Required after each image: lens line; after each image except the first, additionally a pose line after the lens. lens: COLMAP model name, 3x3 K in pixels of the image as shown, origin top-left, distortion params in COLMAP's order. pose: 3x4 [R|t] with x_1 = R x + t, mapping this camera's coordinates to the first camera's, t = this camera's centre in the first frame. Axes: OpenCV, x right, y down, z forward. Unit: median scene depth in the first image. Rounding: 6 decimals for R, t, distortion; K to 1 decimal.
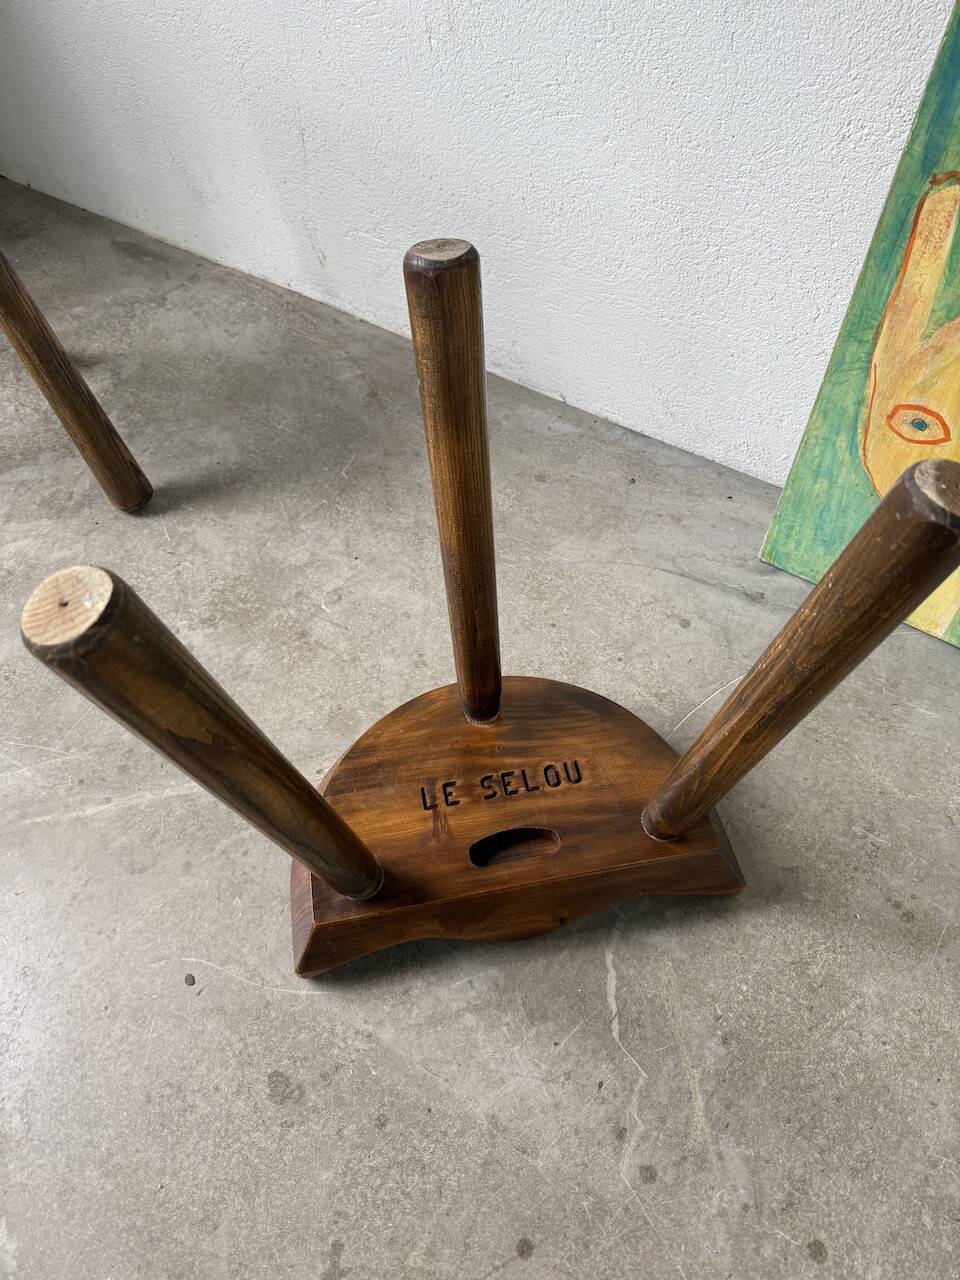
lens RADIAL K [[898.5, 0, 483.3], [0, 898.5, 627.3], [0, 0, 1]] dist [0.183673, -0.407157]
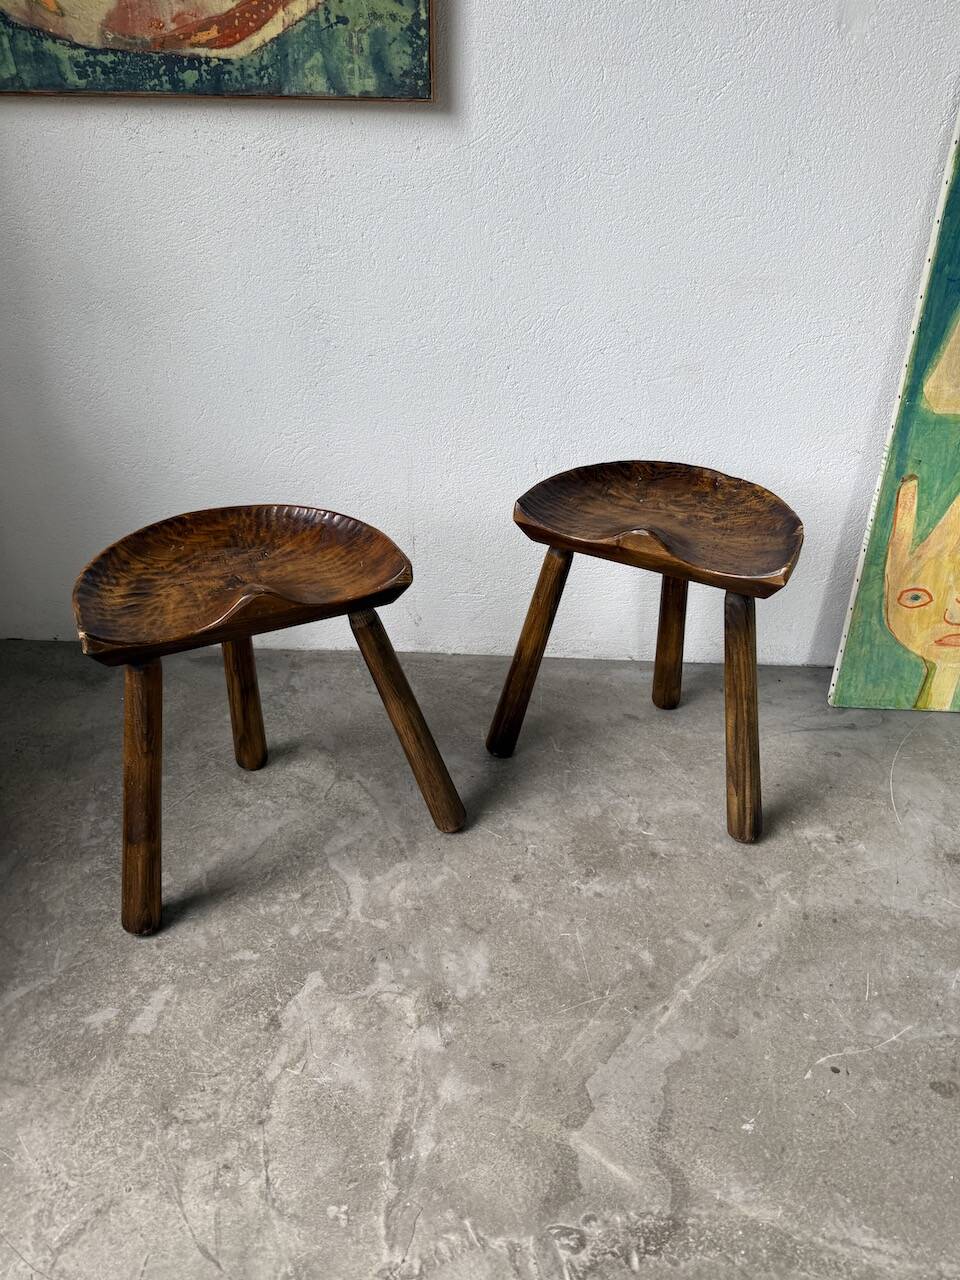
lens RADIAL K [[901.6, 0, 480.6], [0, 901.6, 645.2], [0, 0, 1]] dist [0.005385, -0.014251]
pose [[0.846938, -0.275638, 0.454664, -0.877853], [0.396293, 0.897352, -0.194191, -0.106416], [-0.354467, 0.344648, 0.869236, -0.171121]]
